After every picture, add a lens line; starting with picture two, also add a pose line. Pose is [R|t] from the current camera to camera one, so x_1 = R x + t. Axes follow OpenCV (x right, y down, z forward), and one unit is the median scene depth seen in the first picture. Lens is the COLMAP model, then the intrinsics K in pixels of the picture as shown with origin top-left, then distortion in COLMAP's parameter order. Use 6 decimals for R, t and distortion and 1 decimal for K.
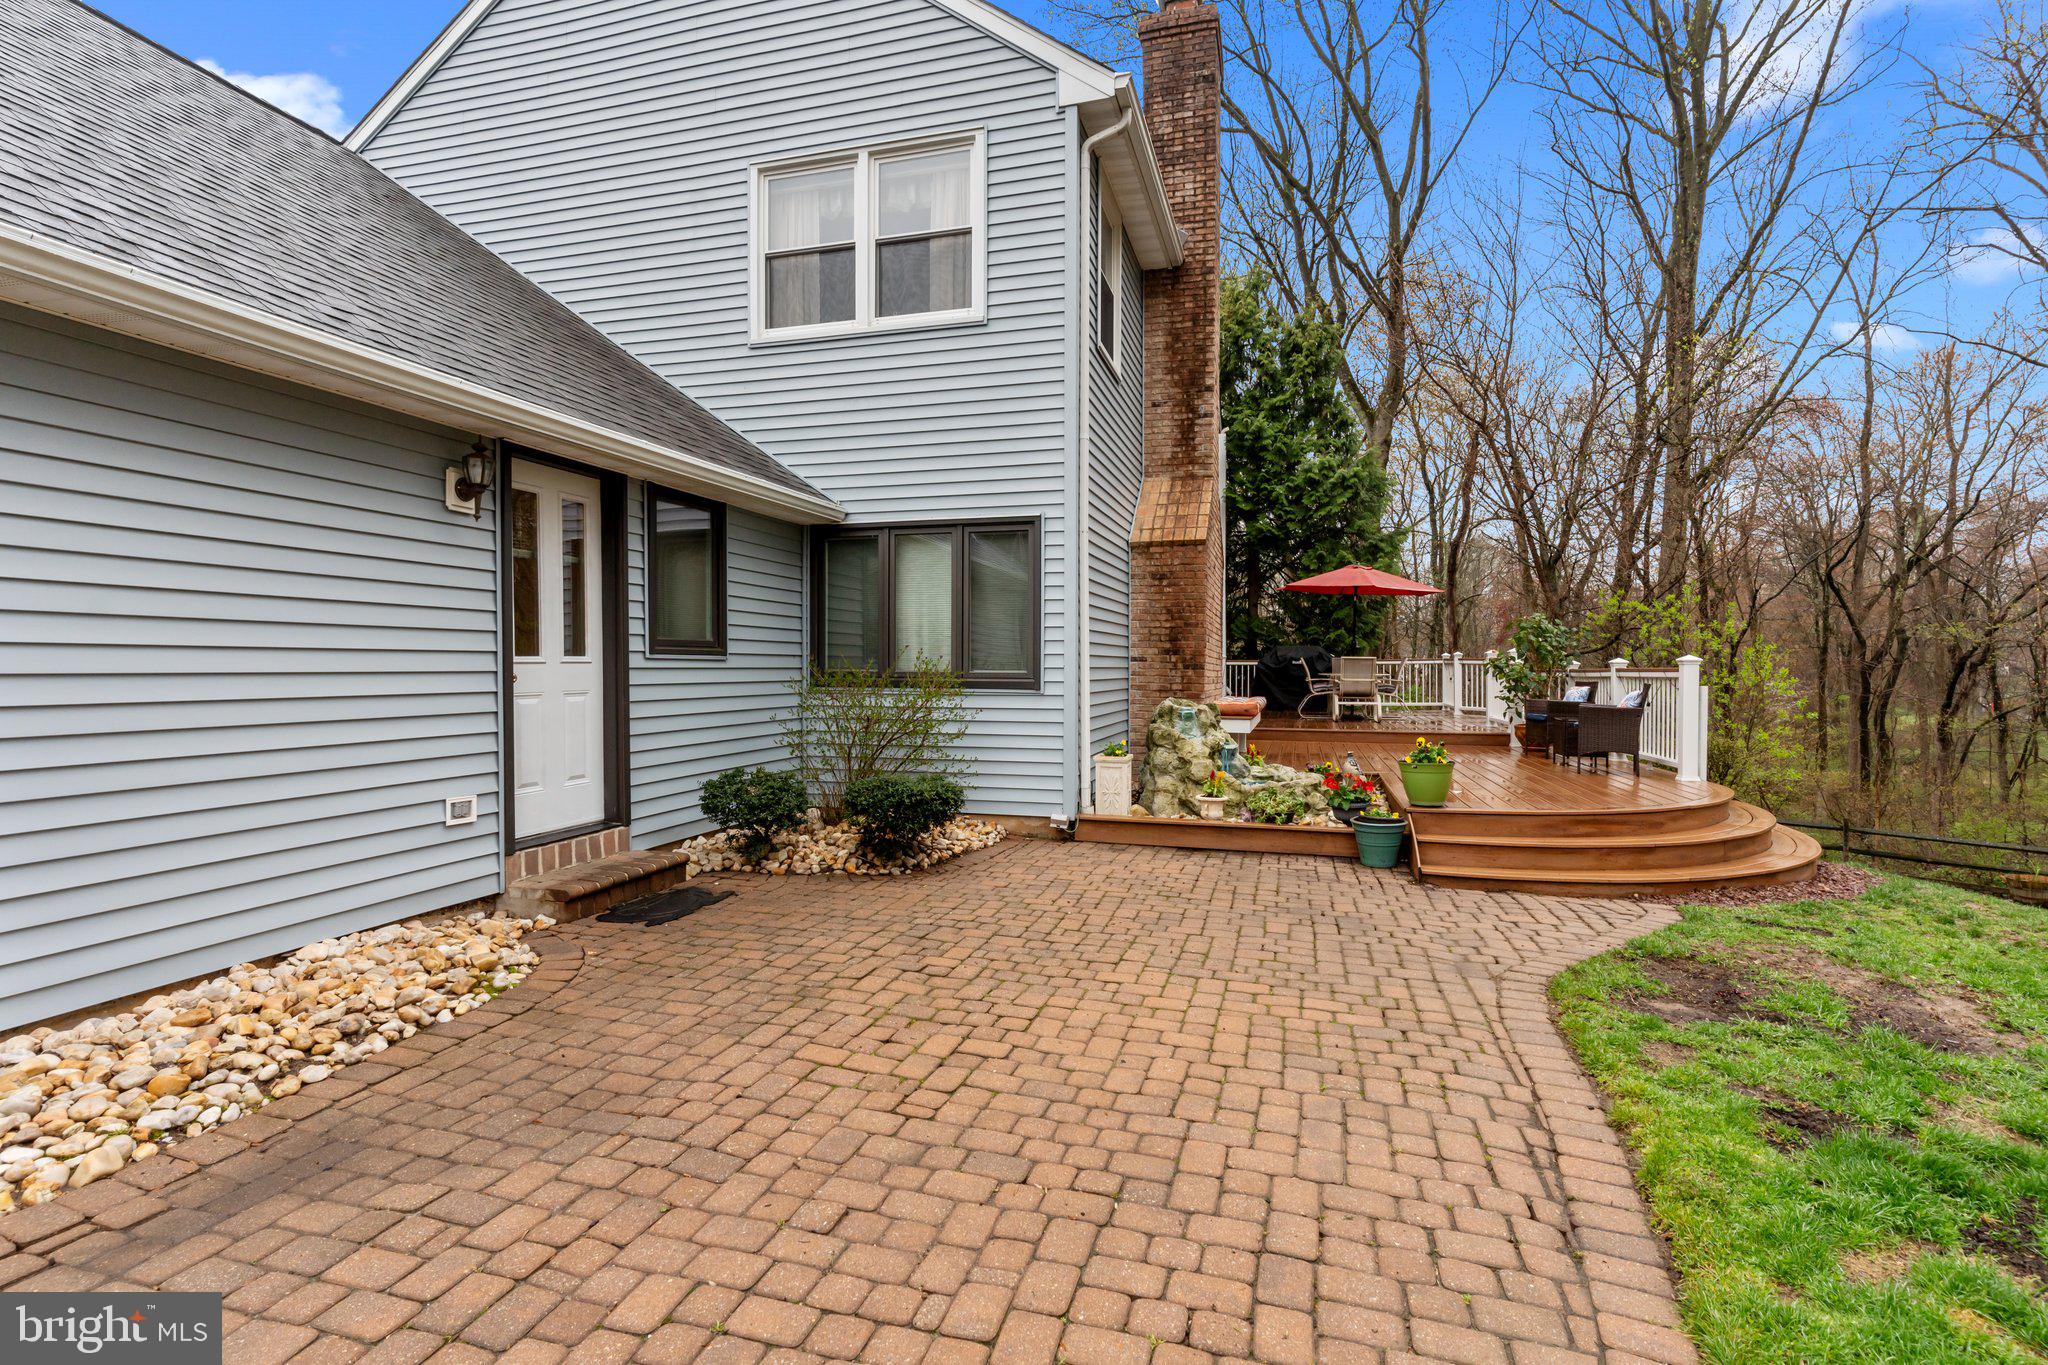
lens RADIAL K [[971.8, 0, 1024.4], [0, 971.8, 683.4], [0, 0, 1]] dist [0.001487, 0.000921]
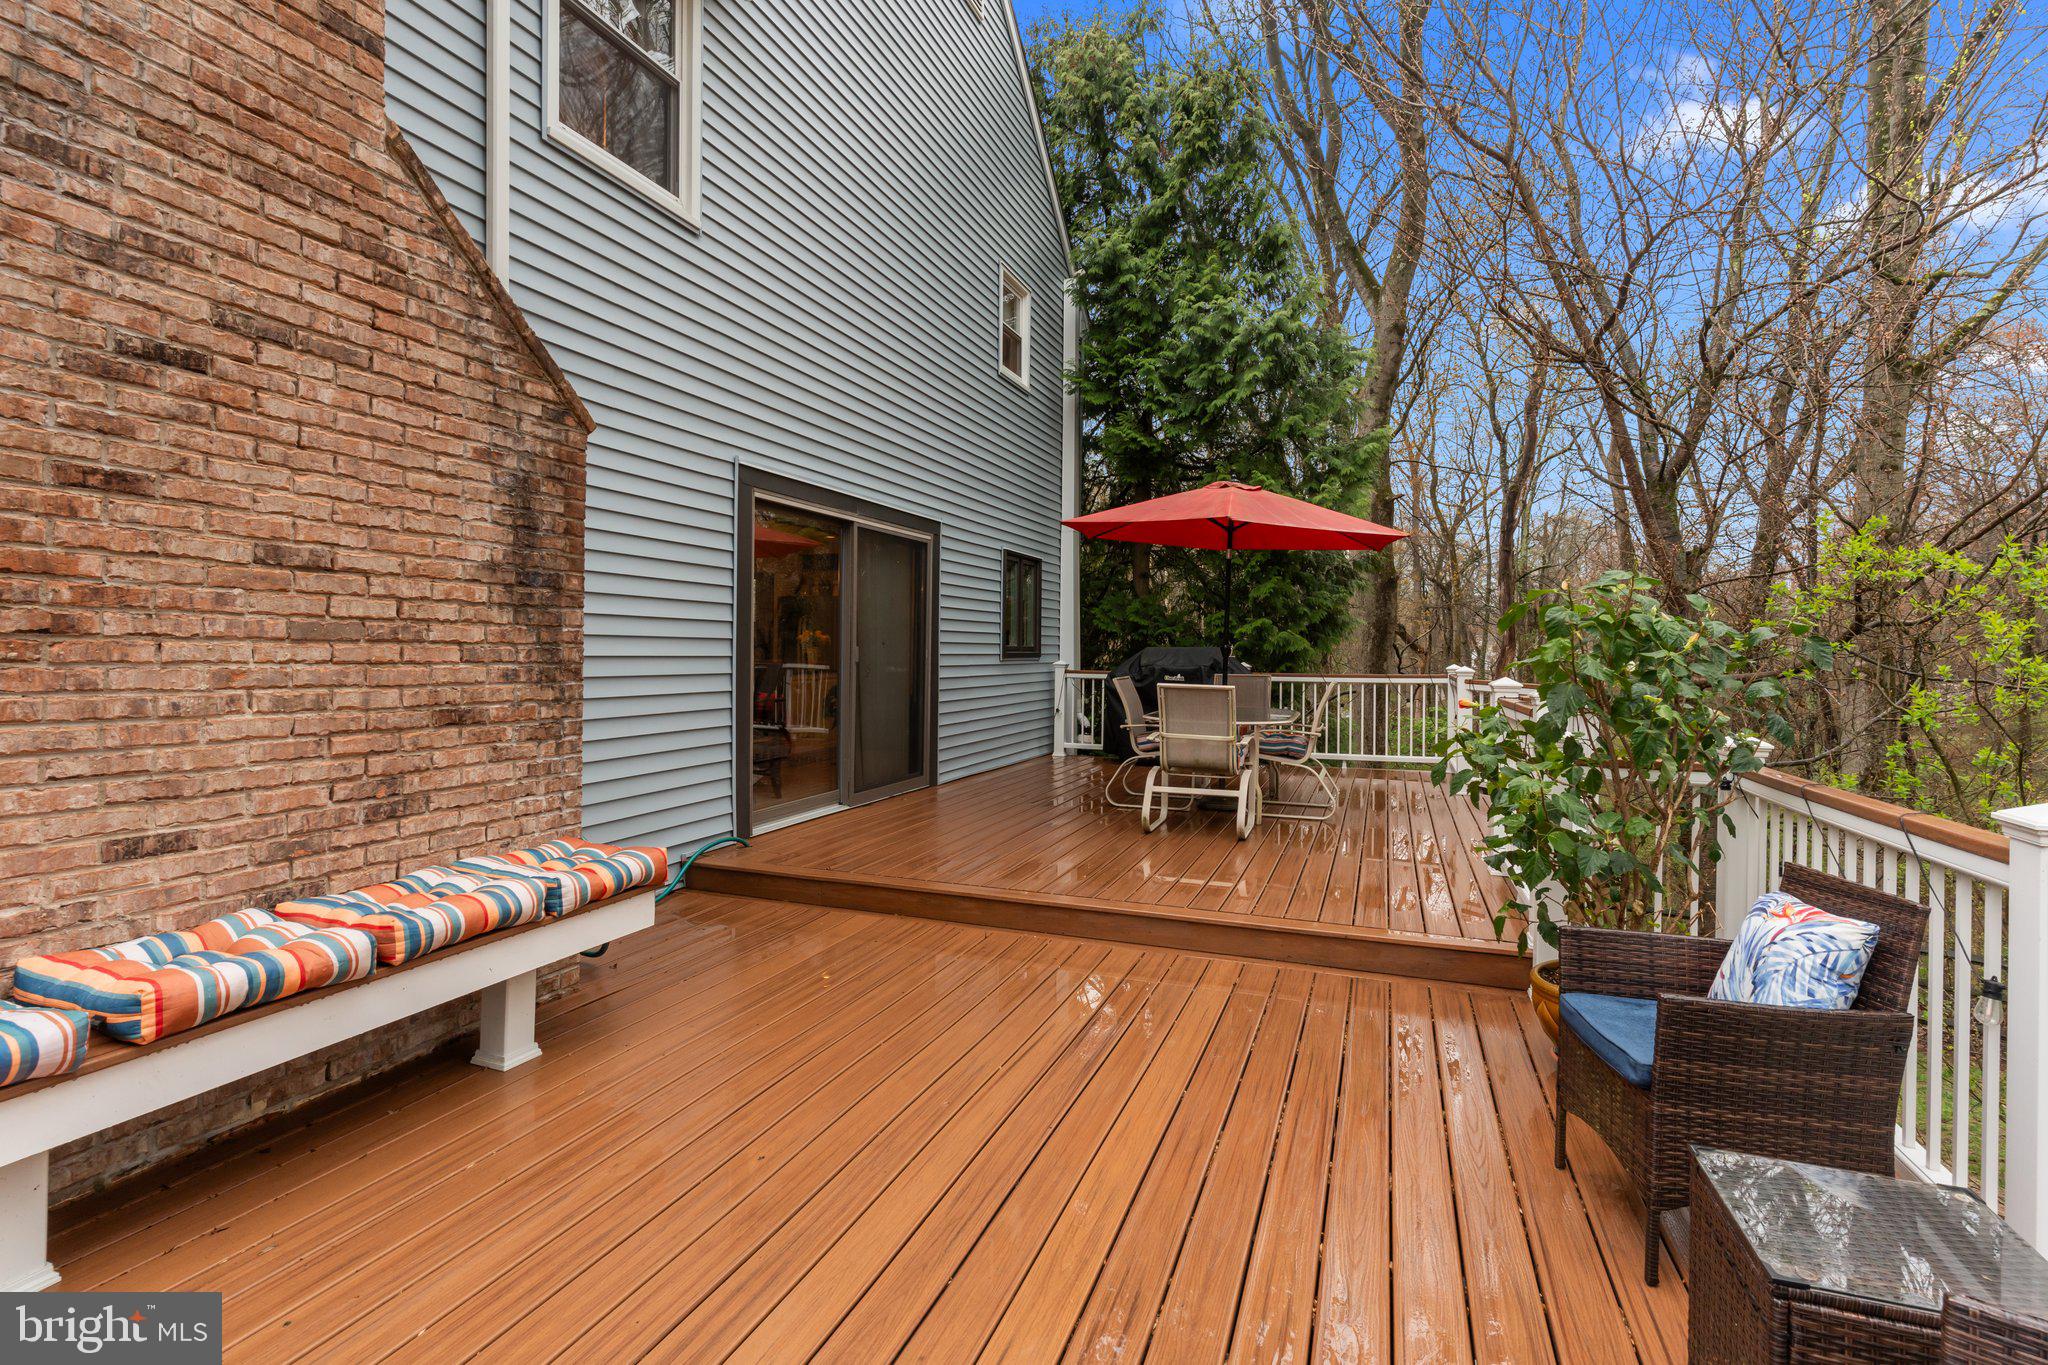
lens RADIAL K [[971.8, 0, 1022.5], [0, 971.8, 663.7], [0, 0, 1]] dist [0.001487, 0.000921]
pose [[0.996399, 0.010674, -0.084116, 0.267027], [-0.010914, 0.999938, -0.002396, -0.030740], [0.084085, 0.003305, 0.996453, 0.496866]]
